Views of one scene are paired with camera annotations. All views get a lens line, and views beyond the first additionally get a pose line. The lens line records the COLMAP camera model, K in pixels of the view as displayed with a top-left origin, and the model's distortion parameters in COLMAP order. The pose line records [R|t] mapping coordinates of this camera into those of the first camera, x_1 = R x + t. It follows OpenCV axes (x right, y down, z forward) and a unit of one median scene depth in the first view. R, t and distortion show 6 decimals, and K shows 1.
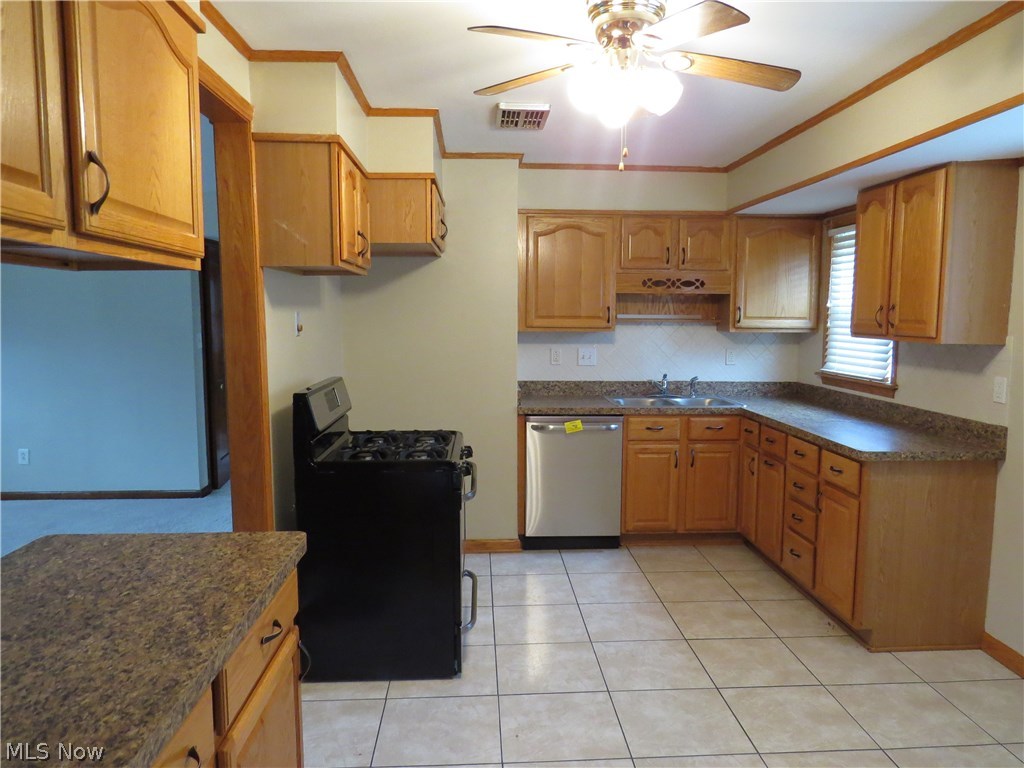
lens RADIAL K [[731.0, 0, 505.0], [0, 731.0, 394.3], [0, 0, 1]] dist [-0.014772, -0.003076]
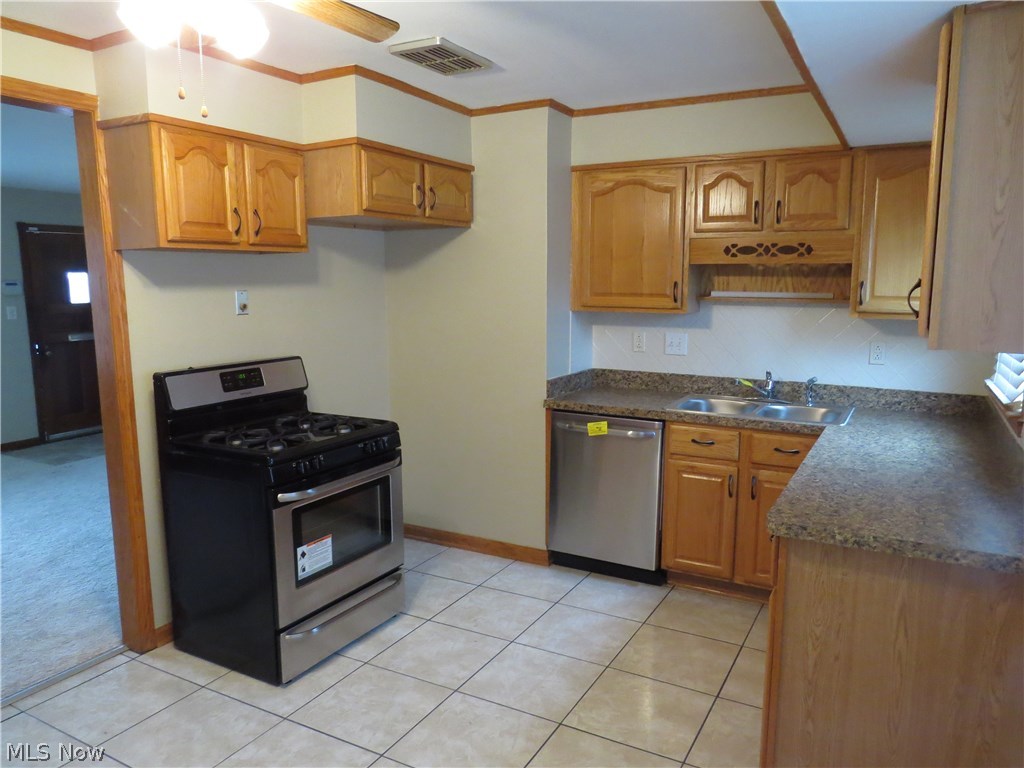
lens RADIAL K [[731.0, 0, 512.0], [0, 731.0, 389.1], [0, 0, 1]] dist [-0.014772, -0.003076]
pose [[0.849277, 0.073789, -0.522765, 0.426360], [-0.056349, 0.997198, 0.049212, -0.034600], [0.524931, -0.012338, 0.851055, 0.243941]]
